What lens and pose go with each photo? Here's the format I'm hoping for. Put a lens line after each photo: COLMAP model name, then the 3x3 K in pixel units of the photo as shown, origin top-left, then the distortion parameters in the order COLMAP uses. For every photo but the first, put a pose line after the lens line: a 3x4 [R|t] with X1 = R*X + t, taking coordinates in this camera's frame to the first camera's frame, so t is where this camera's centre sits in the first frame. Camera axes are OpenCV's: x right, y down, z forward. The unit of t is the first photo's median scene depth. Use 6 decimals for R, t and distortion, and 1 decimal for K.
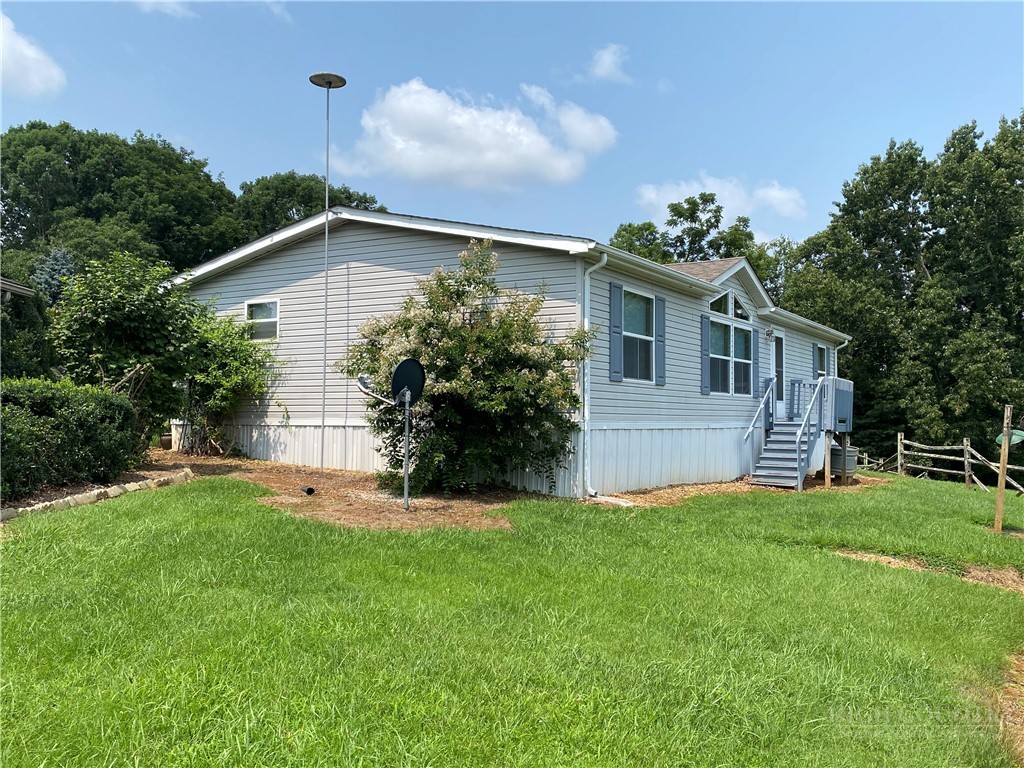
lens RADIAL K [[947.3, 0, 512.0], [0, 947.3, 384.0], [0, 0, 1]] dist [-0.004110, 0.020079]
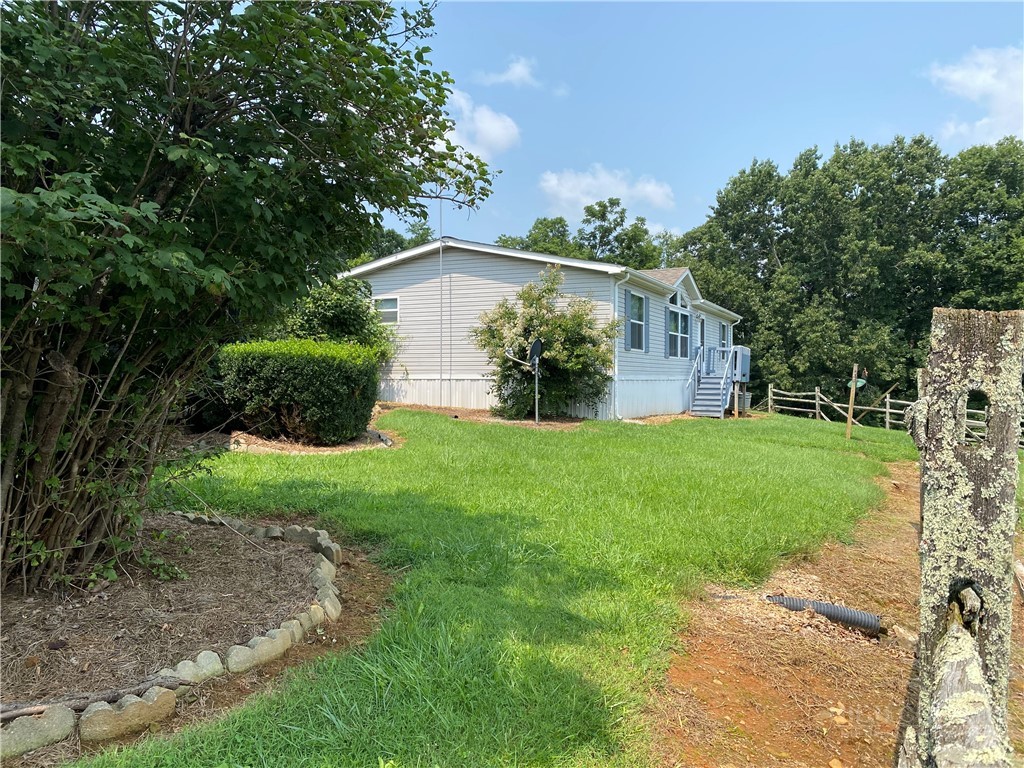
lens RADIAL K [[804.9, 0, 512.0], [0, 804.9, 384.0], [0, 0, 1]] dist [0.011286, -0.005568]
pose [[0.994382, -0.006317, 0.105665, -0.116452], [0.001544, 0.998977, 0.045201, -0.003934], [-0.105842, -0.044784, 0.993374, -0.177393]]
